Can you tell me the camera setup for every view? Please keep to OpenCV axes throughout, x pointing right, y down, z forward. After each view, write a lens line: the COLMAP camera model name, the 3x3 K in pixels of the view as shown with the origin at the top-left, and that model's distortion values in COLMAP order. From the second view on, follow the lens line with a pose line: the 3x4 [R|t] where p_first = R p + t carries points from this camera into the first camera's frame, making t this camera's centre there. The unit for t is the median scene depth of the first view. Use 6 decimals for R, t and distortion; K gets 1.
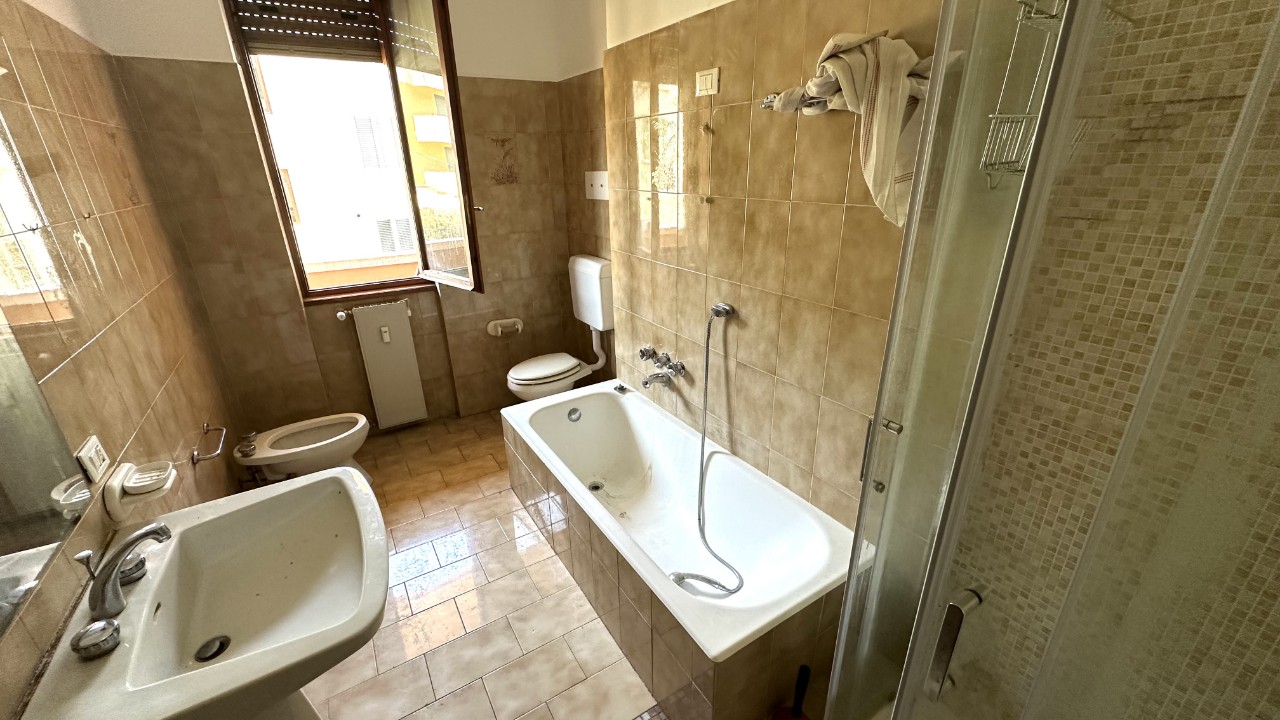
lens RADIAL K [[510.2, 0, 640.4], [0, 510.2, 361.4], [0, 0, 1]] dist [0.000123, 0.001188]
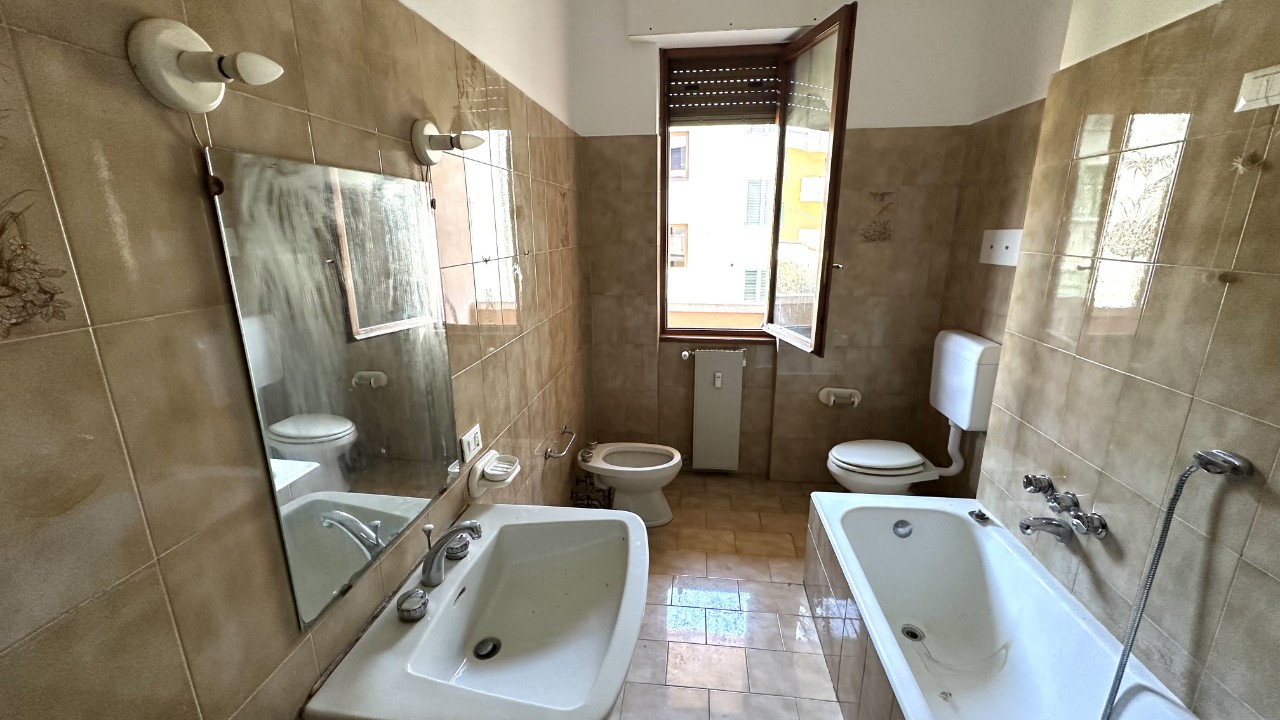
lens RADIAL K [[510.2, 0, 641.9], [0, 510.2, 358.9], [0, 0, 1]] dist [0.000123, 0.001188]
pose [[0.785043, 0.172527, -0.594931, -0.024919], [-0.235755, 0.971368, -0.029399, -0.034141], [0.572824, 0.163337, 0.803239, 0.109403]]
